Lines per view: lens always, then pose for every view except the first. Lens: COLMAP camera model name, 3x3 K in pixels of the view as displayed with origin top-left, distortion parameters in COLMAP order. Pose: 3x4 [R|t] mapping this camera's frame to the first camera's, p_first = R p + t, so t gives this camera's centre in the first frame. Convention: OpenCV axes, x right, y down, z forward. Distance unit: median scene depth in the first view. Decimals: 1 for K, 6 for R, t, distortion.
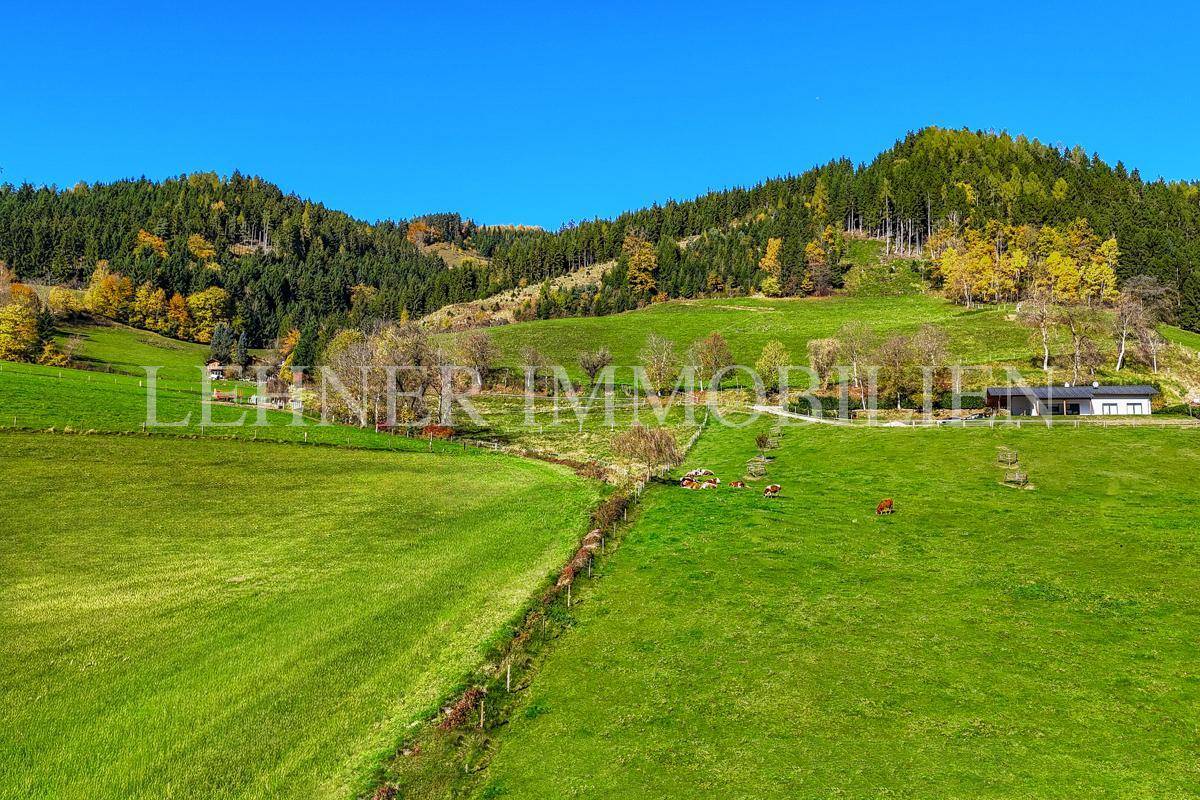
lens RADIAL K [[1060.7, 0, 613.1], [0, 1060.7, 402.9], [0, 0, 1]] dist [0.066119, -0.066711]
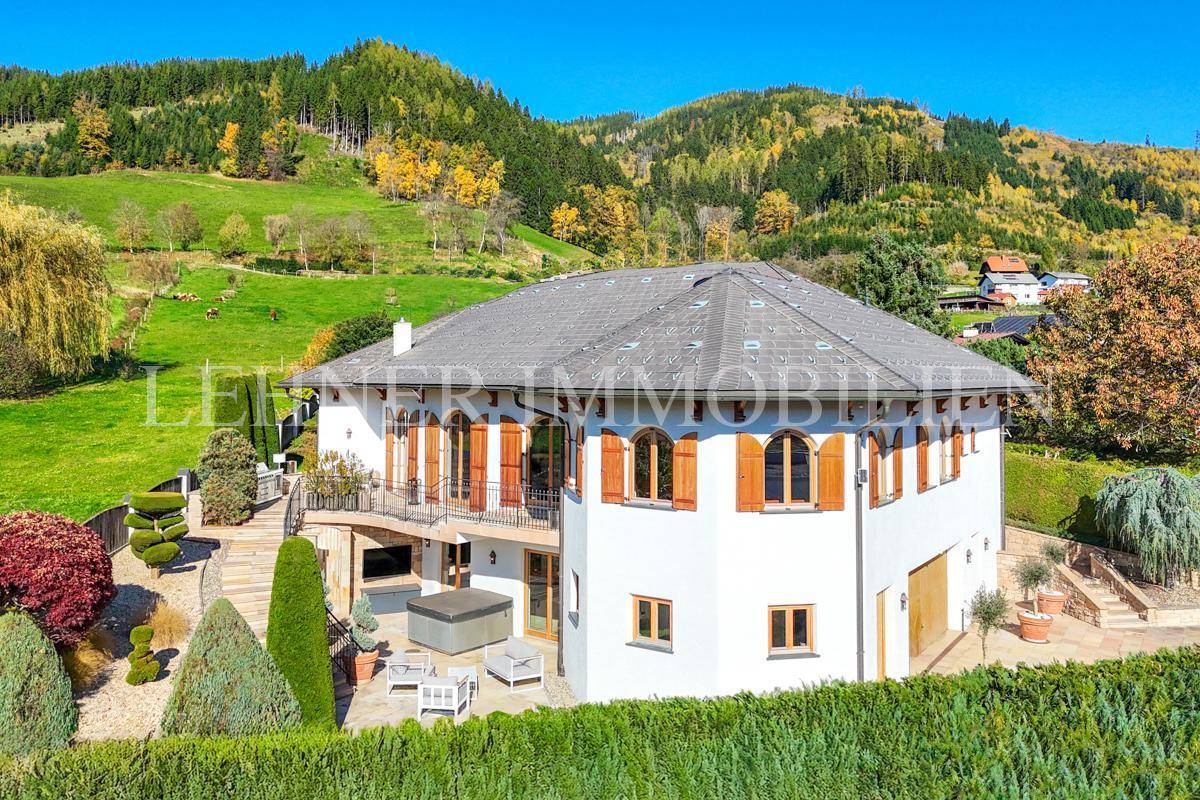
lens RADIAL K [[1060.7, 0, 613.1], [0, 1060.7, 402.9], [0, 0, 1]] dist [0.066119, -0.066711]
pose [[0.876859, -0.001020, 0.480747, -0.034750], [-0.047080, 0.995009, 0.087983, 0.017173], [-0.478437, -0.099783, 0.872434, -0.179300]]
